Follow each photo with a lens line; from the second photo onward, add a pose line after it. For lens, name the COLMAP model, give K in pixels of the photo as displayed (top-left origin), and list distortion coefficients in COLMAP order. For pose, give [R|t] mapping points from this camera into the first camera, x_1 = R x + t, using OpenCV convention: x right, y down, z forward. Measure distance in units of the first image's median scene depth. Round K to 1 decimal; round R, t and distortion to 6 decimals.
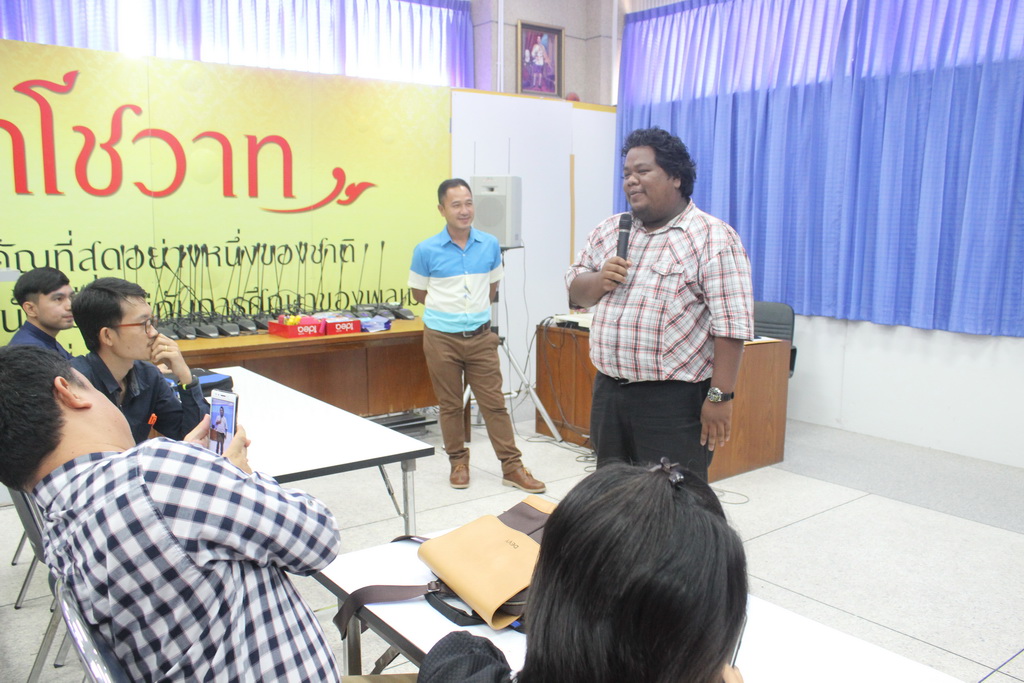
lens RADIAL K [[871.4, 0, 518.7], [0, 871.4, 344.0], [0, 0, 1]] dist [-0.155646, 0.158318]
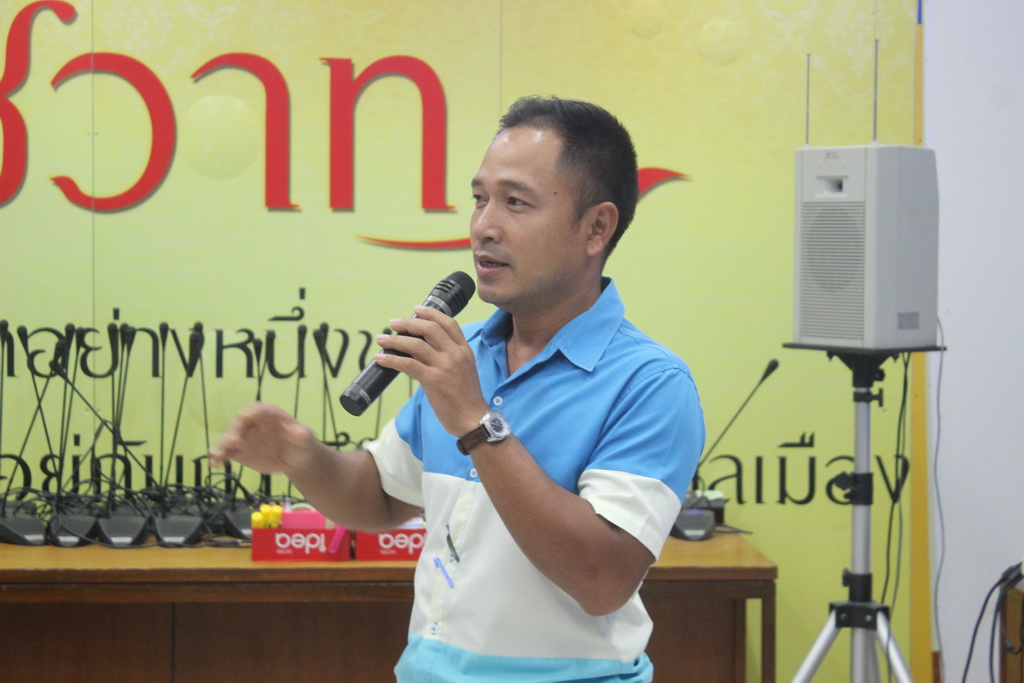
lens RADIAL K [[2497.9, 0, 544.2], [0, 2497.9, 341.6], [0, 0, 1]] dist [0.069200, 0.197702]
pose [[0.818395, 0.017324, -0.574395, 0.475969], [-0.078711, 0.993504, -0.082182, -0.021206], [0.569240, 0.112468, 0.814443, 0.104875]]
